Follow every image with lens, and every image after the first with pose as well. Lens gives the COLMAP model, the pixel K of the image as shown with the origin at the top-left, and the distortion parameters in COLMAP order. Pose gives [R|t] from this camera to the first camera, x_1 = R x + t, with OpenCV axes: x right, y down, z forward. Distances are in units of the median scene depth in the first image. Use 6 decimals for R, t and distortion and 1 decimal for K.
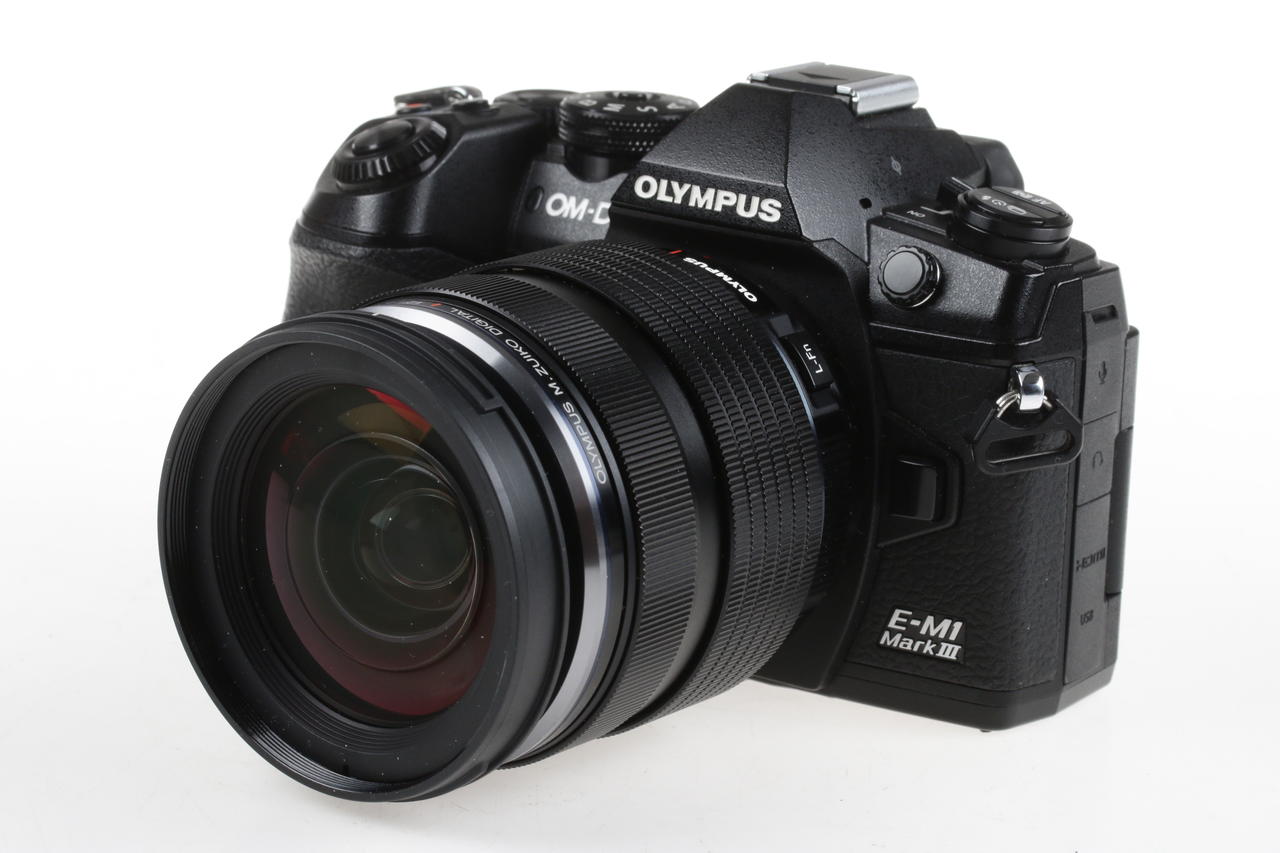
lens RADIAL K [[3529.8, 0, 650.8], [0, 3529.8, 419.4], [0, 0, 1]] dist [0.462181, 0.000000]
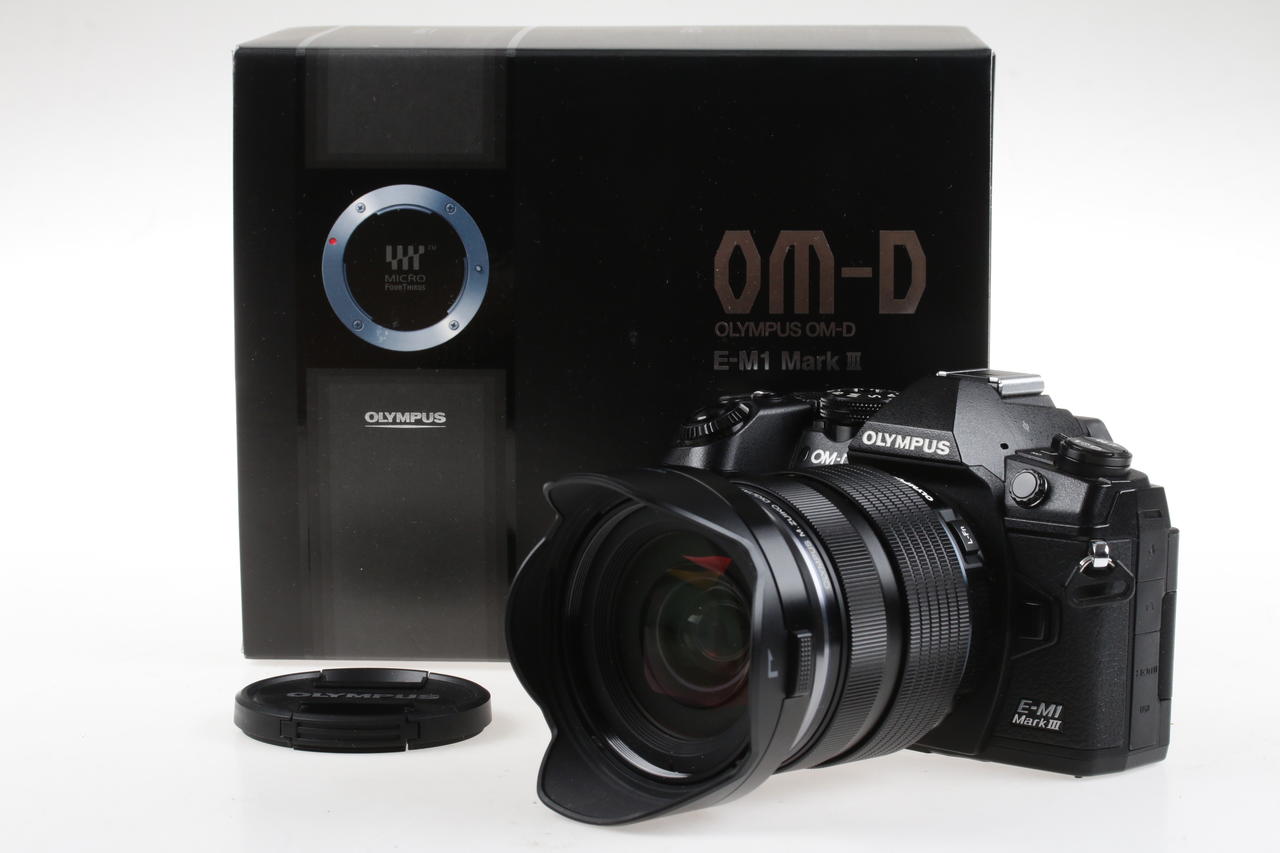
lens RADIAL K [[3529.8, 0, 636.1], [0, 3529.8, 429.0], [0, 0, 1]] dist [0.462181, 0.000000]
pose [[0.993235, 0.010276, -0.115670, 0.081130], [-0.027588, 0.988440, -0.149079, 0.177395], [0.112801, 0.151261, 0.982037, -0.609164]]
